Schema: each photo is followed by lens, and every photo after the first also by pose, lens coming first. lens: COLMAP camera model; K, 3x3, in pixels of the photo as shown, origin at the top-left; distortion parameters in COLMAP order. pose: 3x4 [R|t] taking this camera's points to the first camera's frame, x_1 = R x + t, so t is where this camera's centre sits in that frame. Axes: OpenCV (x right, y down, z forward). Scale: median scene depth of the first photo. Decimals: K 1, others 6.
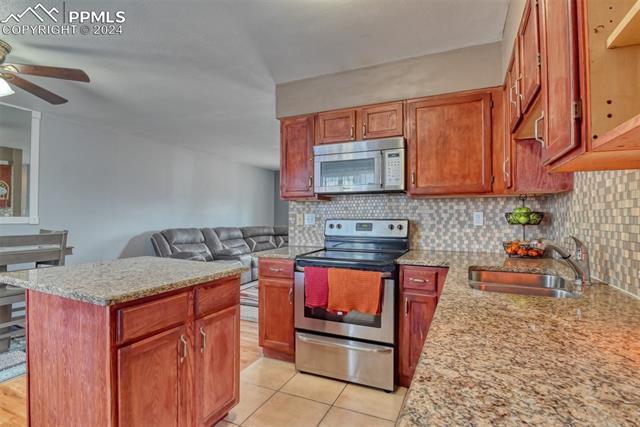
lens RADIAL K [[320.5, 0, 316.7], [0, 320.5, 215.6], [0, 0, 1]] dist [-0.027818, -0.002069]
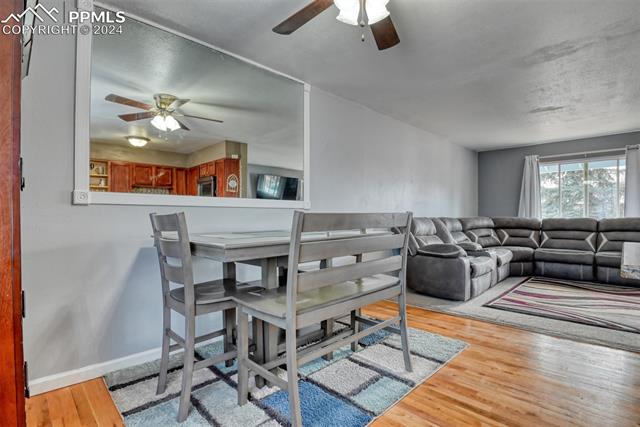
lens RADIAL K [[320.5, 0, 320.8], [0, 320.5, 215.7], [0, 0, 1]] dist [-0.027818, -0.002069]
pose [[0.932497, -0.010934, -0.361012, -0.326474], [0.013109, 0.999908, 0.003577, 0.026171], [0.360940, -0.008068, 0.932554, 0.094173]]
